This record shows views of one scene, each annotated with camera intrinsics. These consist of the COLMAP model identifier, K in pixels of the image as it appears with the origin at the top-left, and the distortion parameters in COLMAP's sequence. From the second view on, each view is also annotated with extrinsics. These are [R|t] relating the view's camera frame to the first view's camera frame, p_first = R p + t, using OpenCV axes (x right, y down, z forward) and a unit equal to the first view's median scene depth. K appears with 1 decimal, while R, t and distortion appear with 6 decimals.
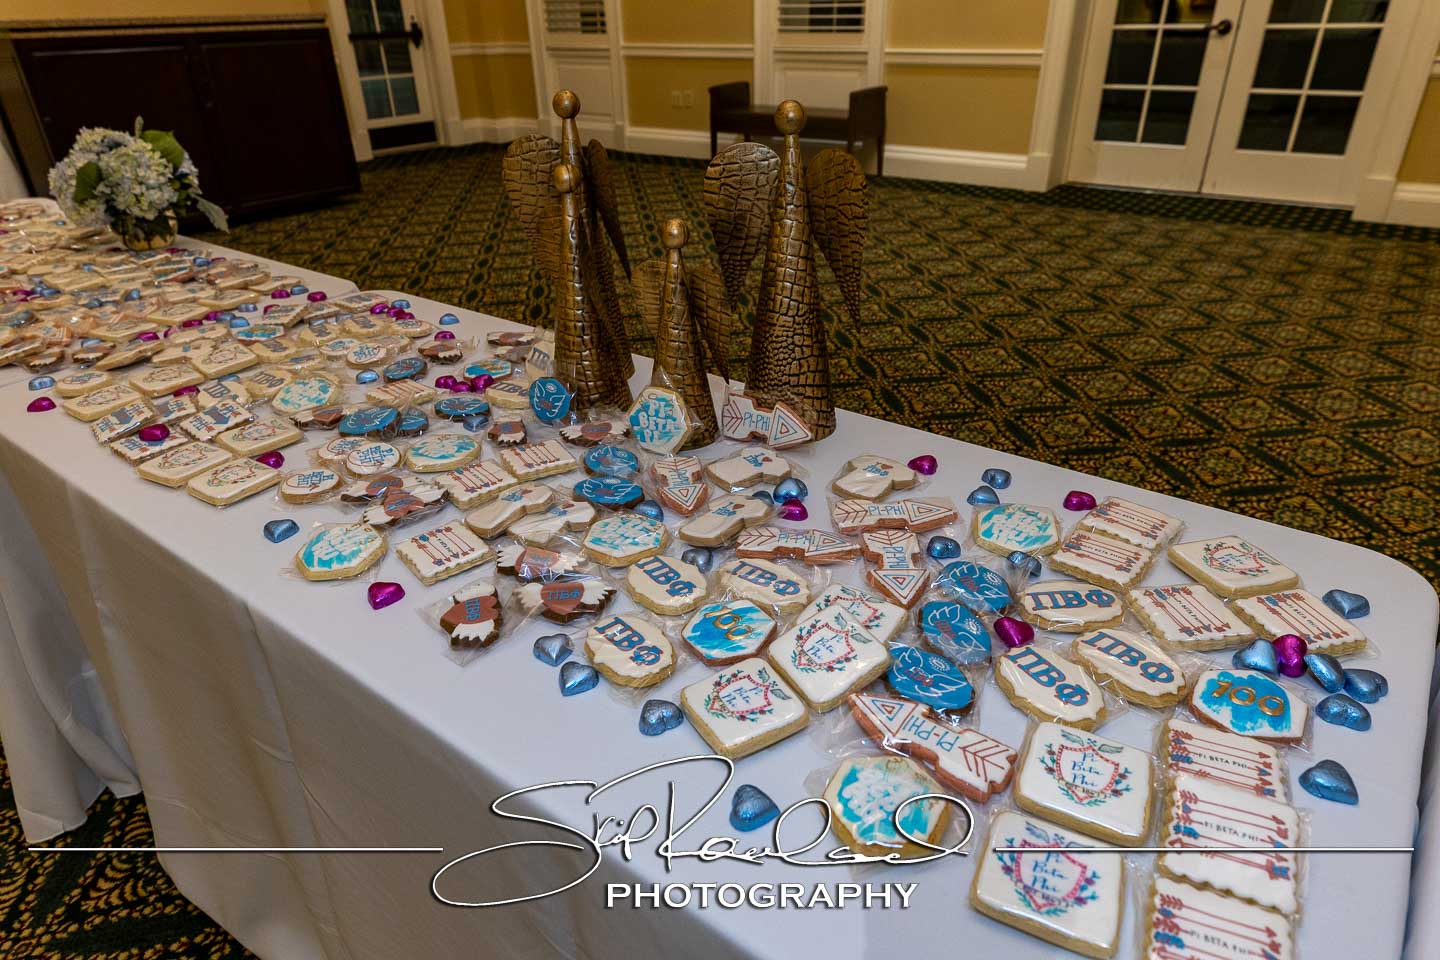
lens RADIAL K [[894.5, 0, 719.7], [0, 894.5, 481.2], [0, 0, 1]] dist [0.008824, -0.000807]
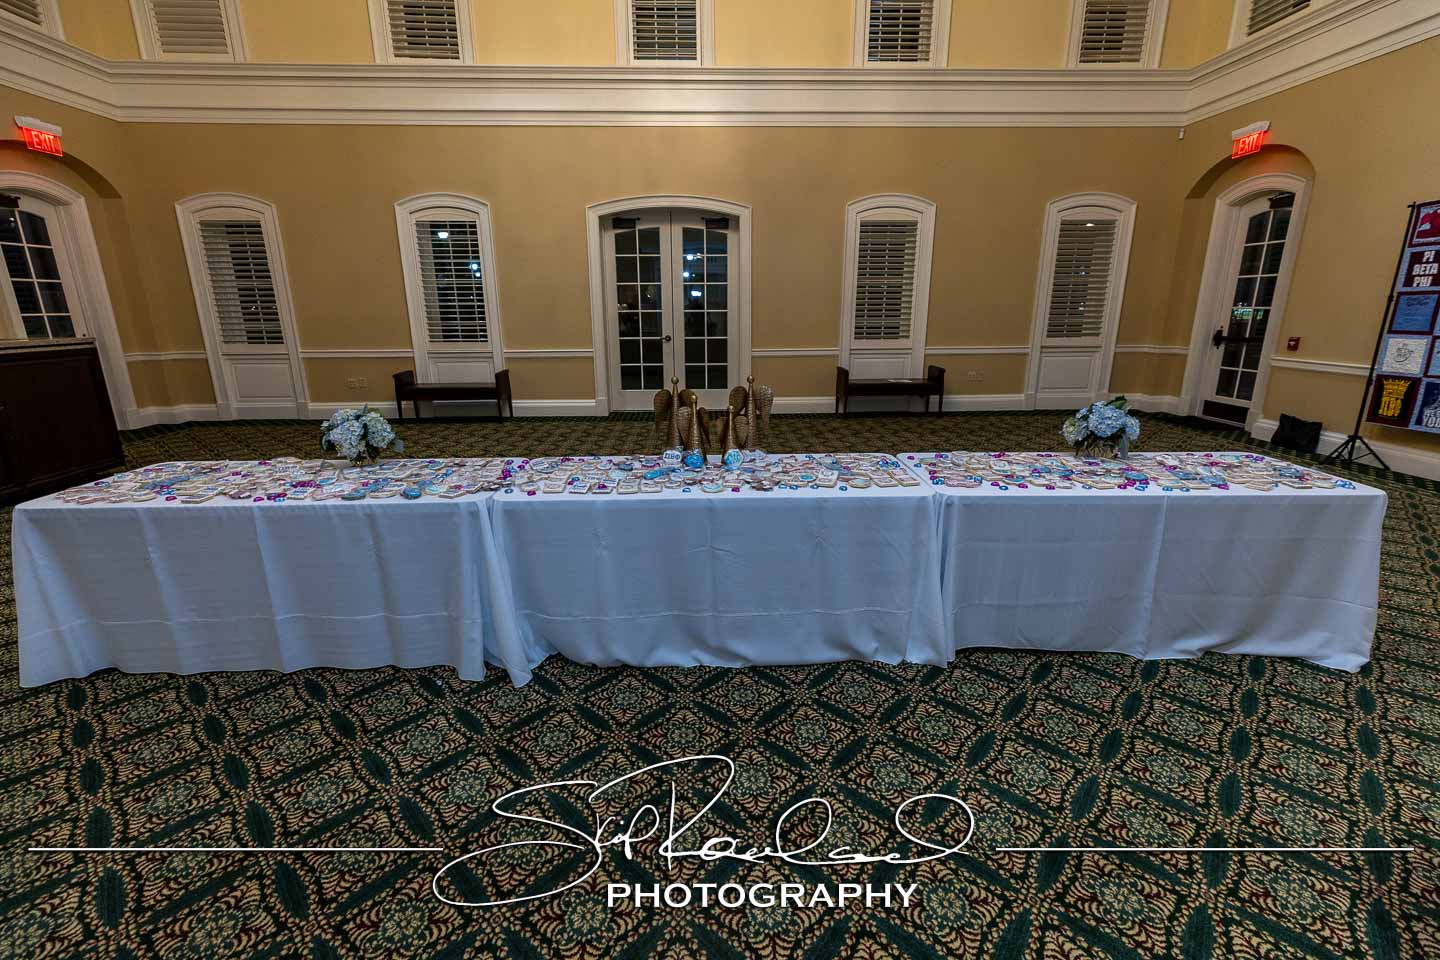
lens RADIAL K [[657.9, 0, 719.9], [0, 657.9, 481.8], [0, 0, 1]] dist [0.023181, 0.000421]
pose [[0.769838, -0.153273, 0.619562, -0.323192], [0.293933, 0.946807, -0.130997, 0.065884], [-0.566527, 0.282956, 0.773940, -0.187695]]
